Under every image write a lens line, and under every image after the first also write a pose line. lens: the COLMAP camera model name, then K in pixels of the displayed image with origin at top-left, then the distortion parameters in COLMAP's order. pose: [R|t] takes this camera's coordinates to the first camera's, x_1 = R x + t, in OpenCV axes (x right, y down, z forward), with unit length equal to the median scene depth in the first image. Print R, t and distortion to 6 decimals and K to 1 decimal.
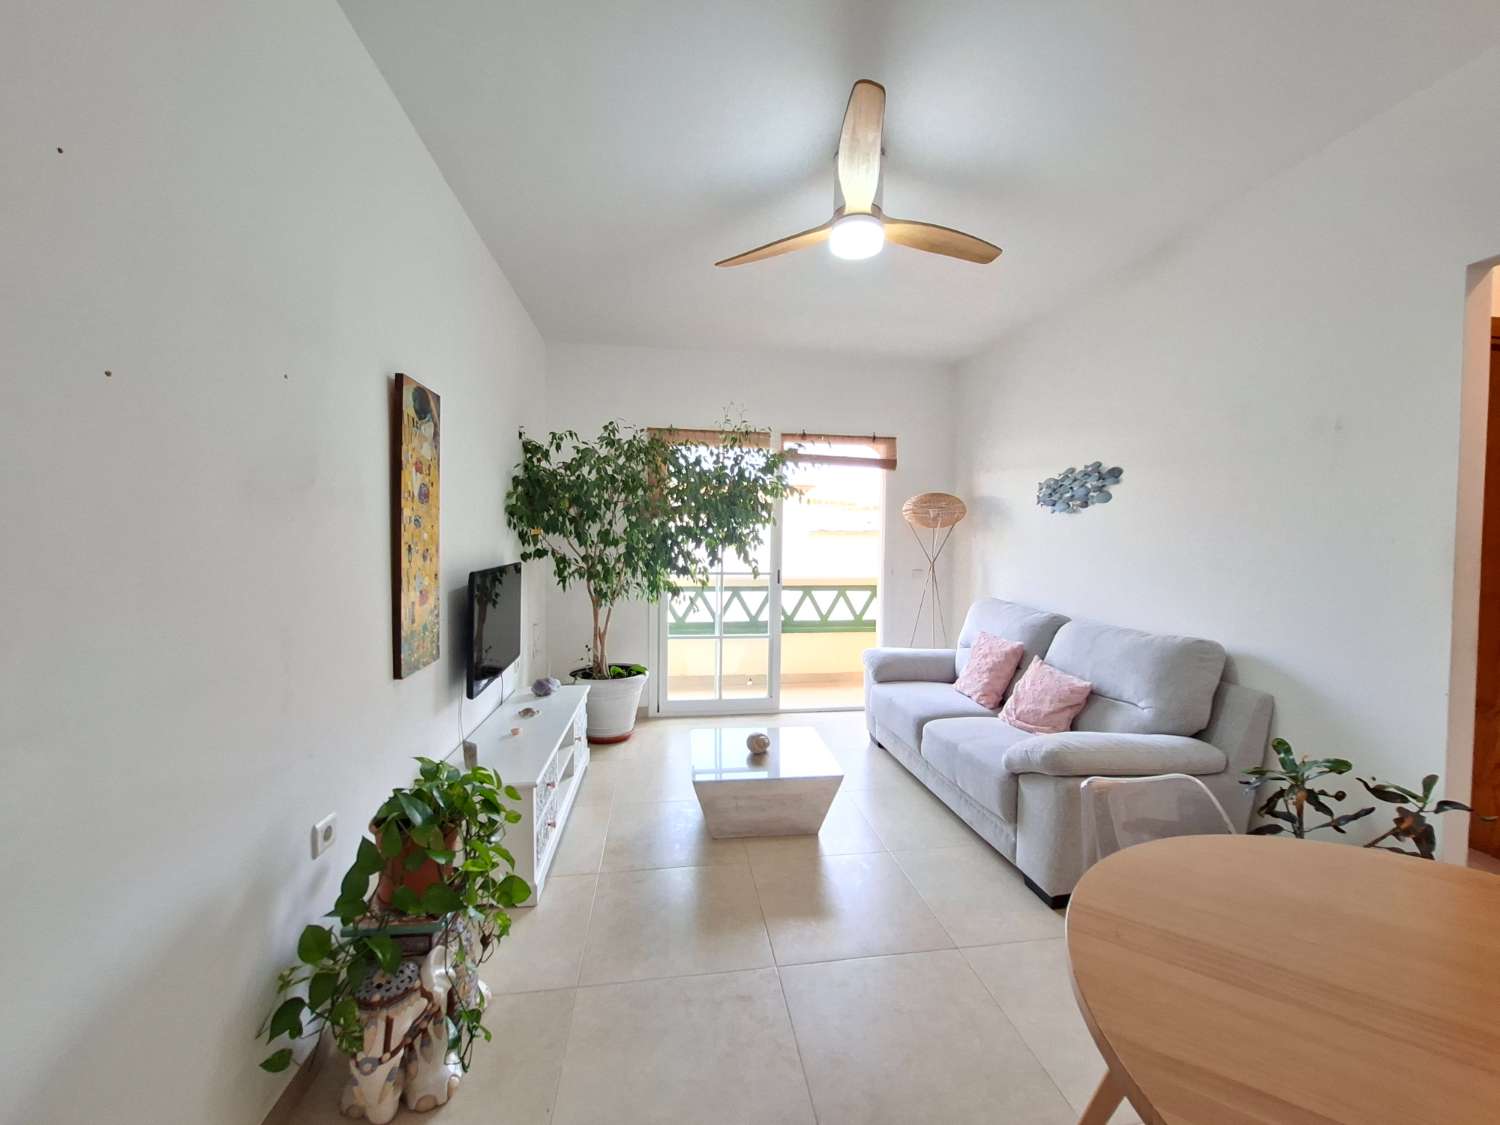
lens RADIAL K [[594.4, 0, 756.4], [0, 594.4, 561.1], [0, 0, 1]] dist [-0.002191, 0.000510]
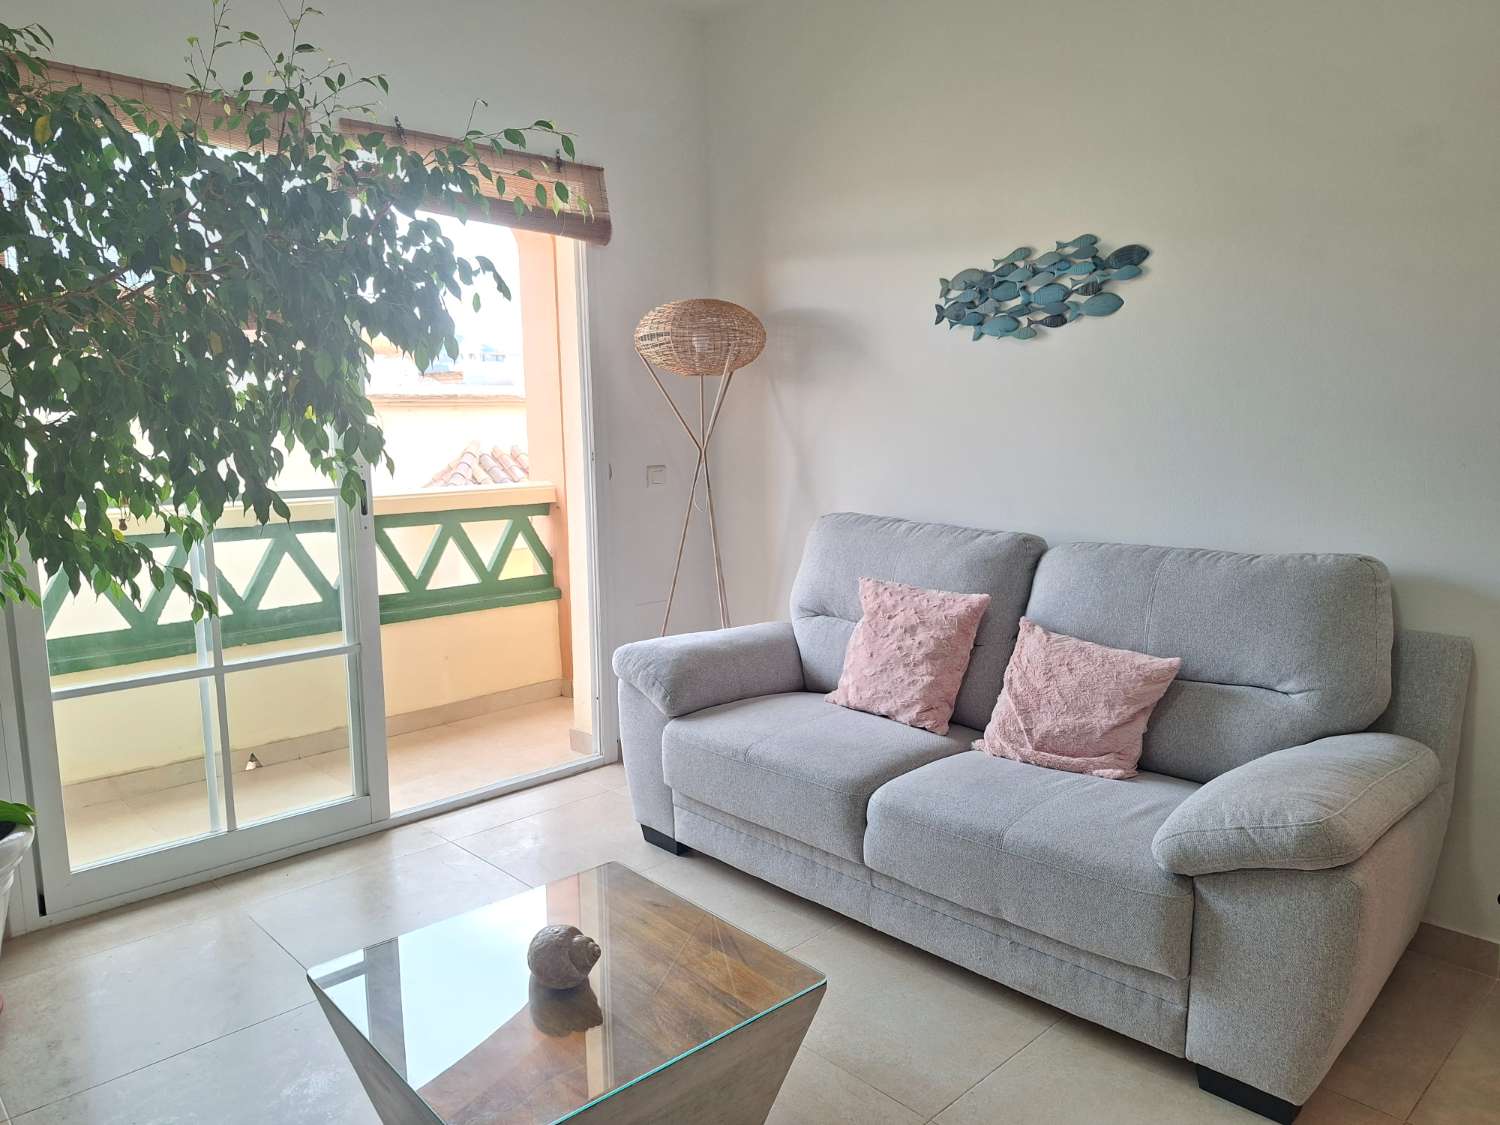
lens RADIAL K [[1042.9, 0, 756.6], [0, 1042.9, 584.7], [0, 0, 1]] dist [0.094383, -0.160053]
pose [[0.826762, -0.100949, 0.553420, -0.194461], [0.035792, 0.991214, 0.127336, 0.007368], [-0.561412, -0.085468, 0.823111, 0.356138]]
